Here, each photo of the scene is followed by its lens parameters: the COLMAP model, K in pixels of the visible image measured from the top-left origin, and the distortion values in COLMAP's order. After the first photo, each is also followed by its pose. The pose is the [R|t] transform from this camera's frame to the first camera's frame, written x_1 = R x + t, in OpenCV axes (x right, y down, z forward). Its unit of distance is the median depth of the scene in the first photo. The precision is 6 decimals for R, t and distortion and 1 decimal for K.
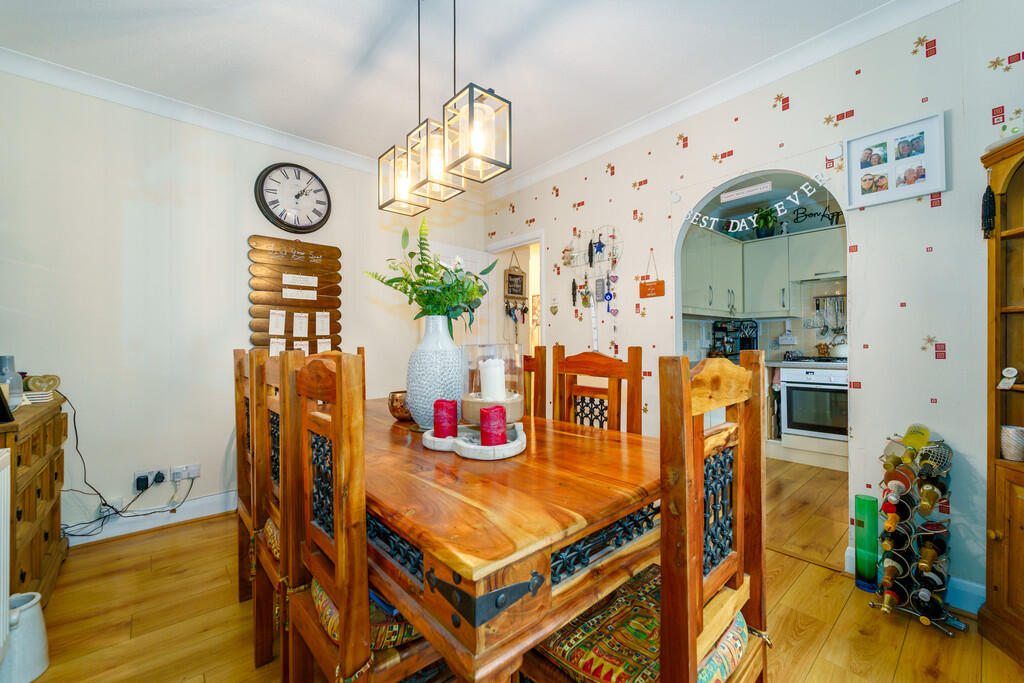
lens RADIAL K [[415.3, 0, 512.3], [0, 415.3, 343.6], [0, 0, 1]] dist [-0.001566, 0.000243]
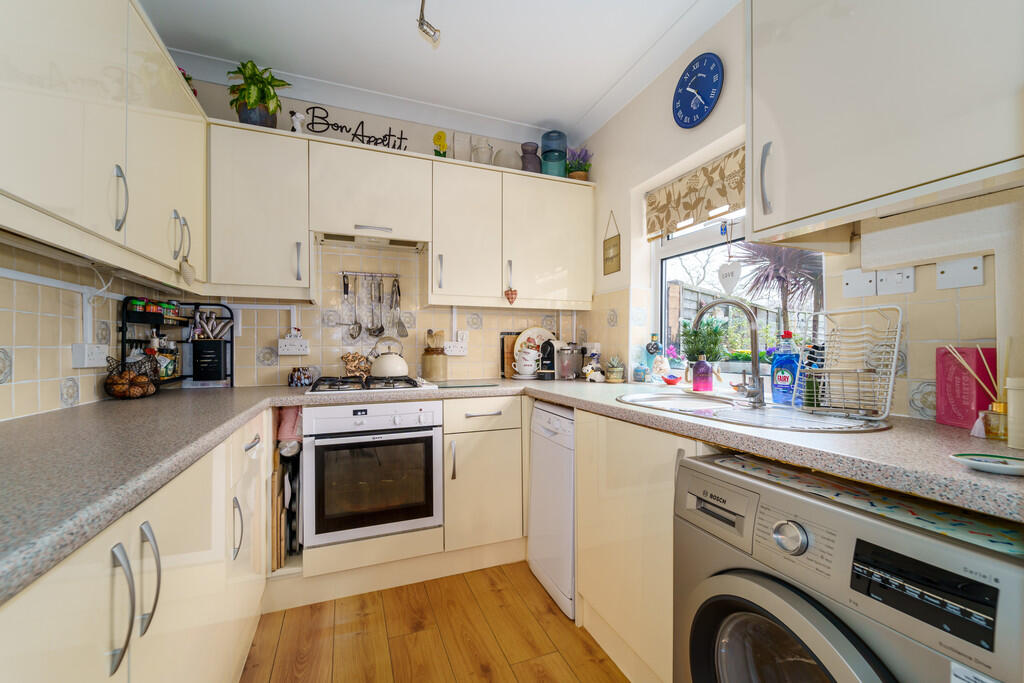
lens RADIAL K [[415.3, 0, 512.0], [0, 415.3, 345.5], [0, 0, 1]] dist [-0.001566, 0.000243]
pose [[0.328972, 0.008976, 0.944297, 0.258010], [-0.002816, 0.999960, -0.008524, -0.006182], [-0.944336, 0.000145, 0.328984, 0.567896]]
